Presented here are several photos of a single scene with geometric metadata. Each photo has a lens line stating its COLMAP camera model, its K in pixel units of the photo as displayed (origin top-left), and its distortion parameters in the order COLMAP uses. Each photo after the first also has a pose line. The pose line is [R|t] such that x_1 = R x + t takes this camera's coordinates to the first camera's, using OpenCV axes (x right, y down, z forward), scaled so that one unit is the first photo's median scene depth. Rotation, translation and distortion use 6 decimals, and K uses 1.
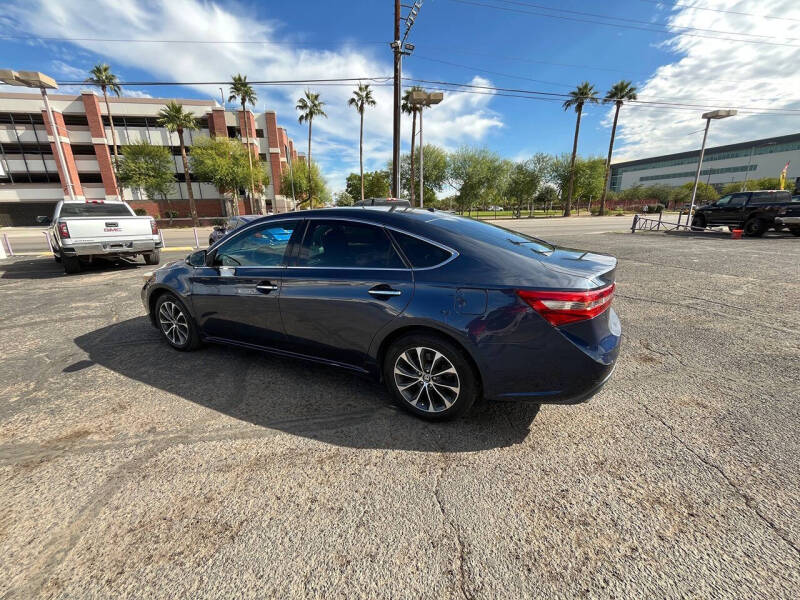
lens RADIAL K [[323.5, 0, 396.5], [0, 323.5, 298.7], [0, 0, 1]] dist [-0.003319, 0.000444]
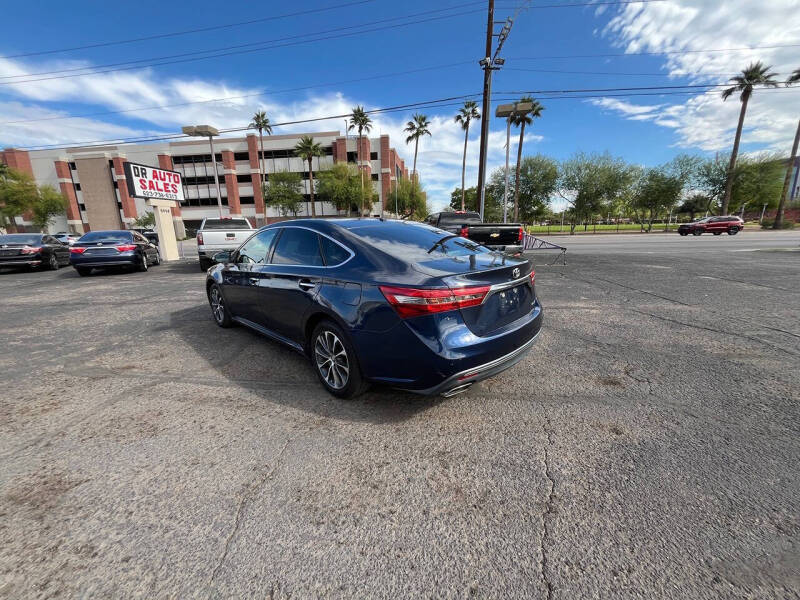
lens RADIAL K [[323.5, 0, 396.3], [0, 323.5, 299.5], [0, 0, 1]] dist [-0.003319, 0.000444]
pose [[0.946005, 0.067478, -0.317050, 0.041536], [-0.079831, 0.996466, -0.026121, 0.002580], [0.314167, 0.050021, 0.948049, -0.004100]]
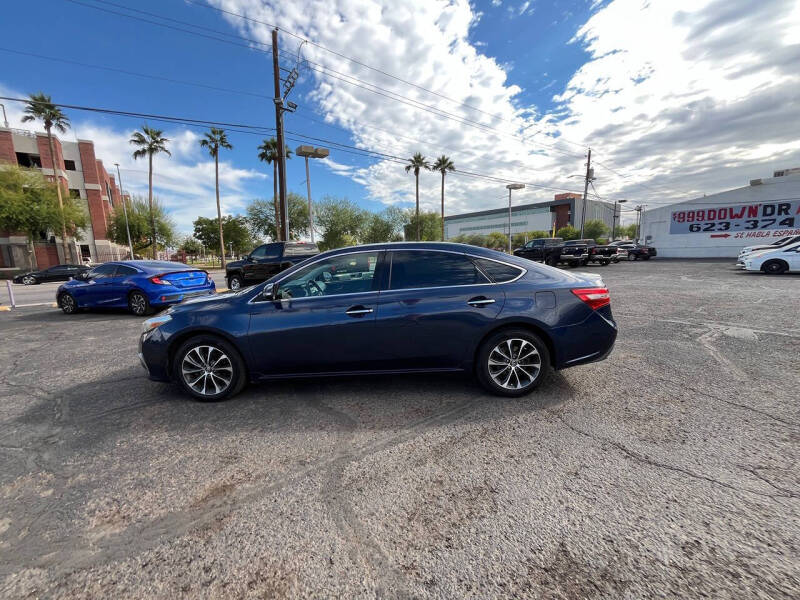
lens RADIAL K [[323.5, 0, 396.9], [0, 323.5, 298.9], [0, 0, 1]] dist [-0.003319, 0.000444]
pose [[0.905770, -0.069077, 0.418101, -0.054737], [0.124583, 0.986432, -0.106920, 0.004047], [-0.405042, 0.148933, 0.902086, -0.003391]]
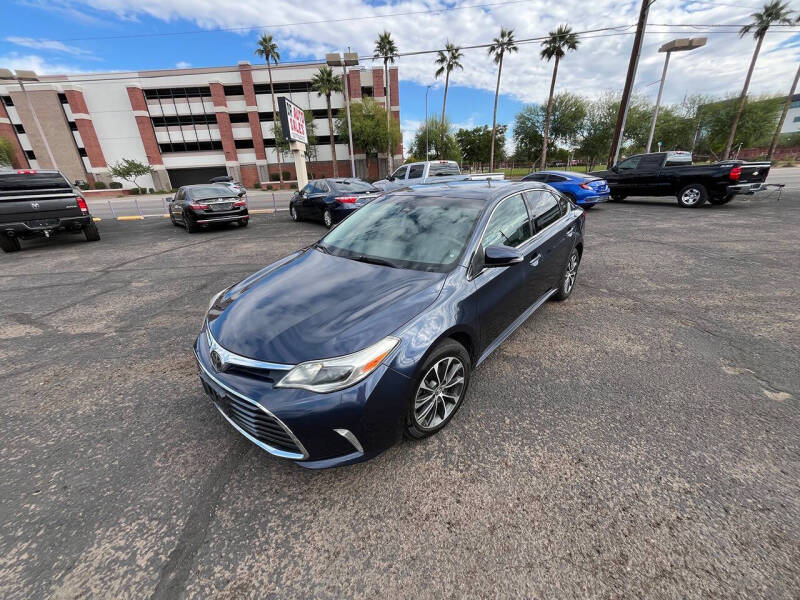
lens RADIAL K [[323.5, 0, 396.0], [0, 323.5, 298.9], [0, 0, 1]] dist [-0.003319, 0.000444]
pose [[0.983138, 0.045002, -0.177240, -0.218224], [-0.024221, 0.992753, 0.117707, 0.020292], [0.181252, -0.111430, 0.977103, -0.075797]]
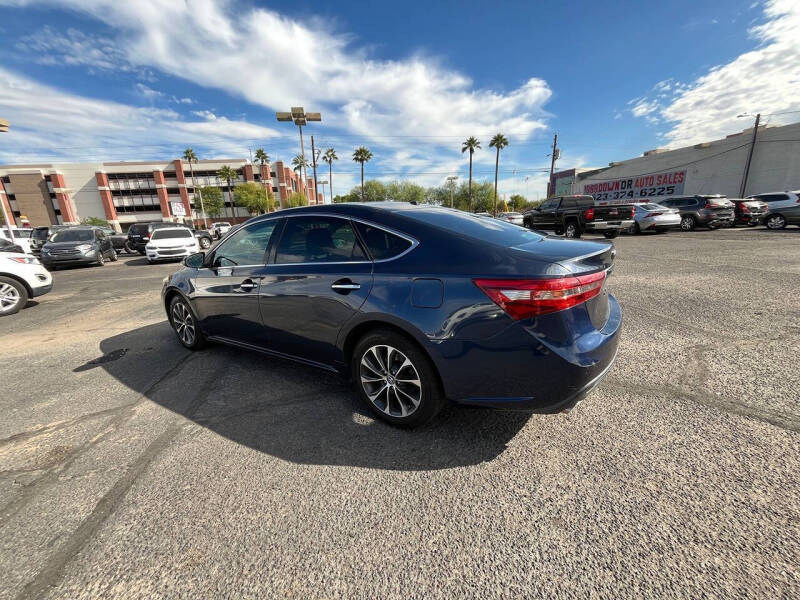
lens RADIAL K [[323.5, 0, 396.0], [0, 323.5, 295.5], [0, 0, 1]] dist [-0.003319, 0.000444]
pose [[0.997679, -0.013975, -0.066637, 0.351967], [0.011946, 0.999456, -0.030753, 0.177416], [0.067030, 0.029886, 0.997303, -0.674264]]
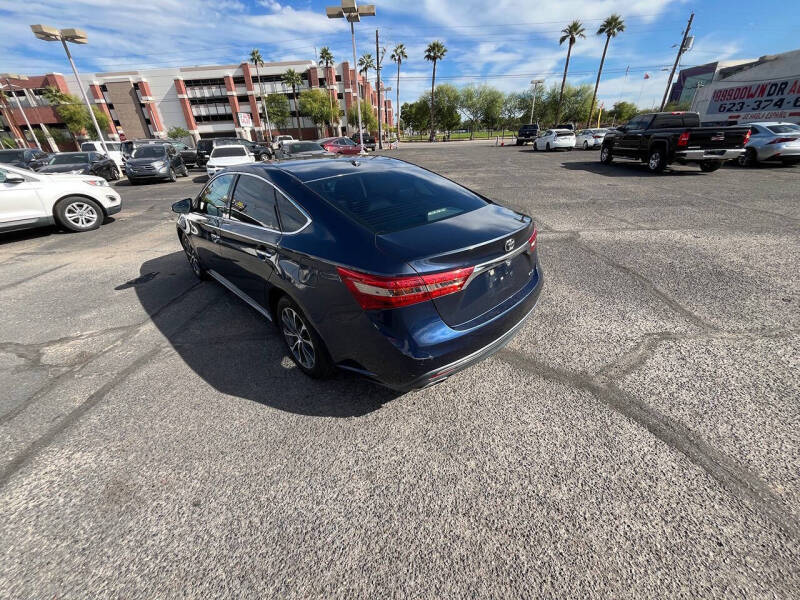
lens RADIAL K [[323.5, 0, 396.1], [0, 323.5, 297.7], [0, 0, 1]] dist [-0.003319, 0.000444]
pose [[0.963564, 0.106418, -0.245396, 0.382169], [-0.051974, 0.974452, 0.218501, 0.166870], [0.262379, -0.197786, 0.944478, -0.672478]]
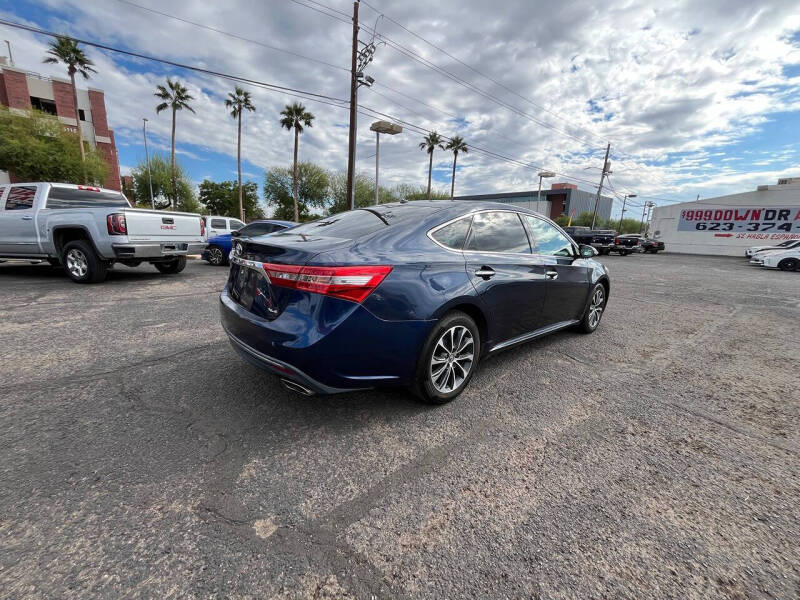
lens RADIAL K [[323.5, 0, 394.9], [0, 323.5, 303.9], [0, 0, 1]] dist [-0.003319, 0.000444]
pose [[0.886773, -0.051085, 0.459373, -0.169668], [0.070286, 0.997219, -0.024783, 0.007847], [-0.456830, 0.054264, 0.887898, 0.009598]]
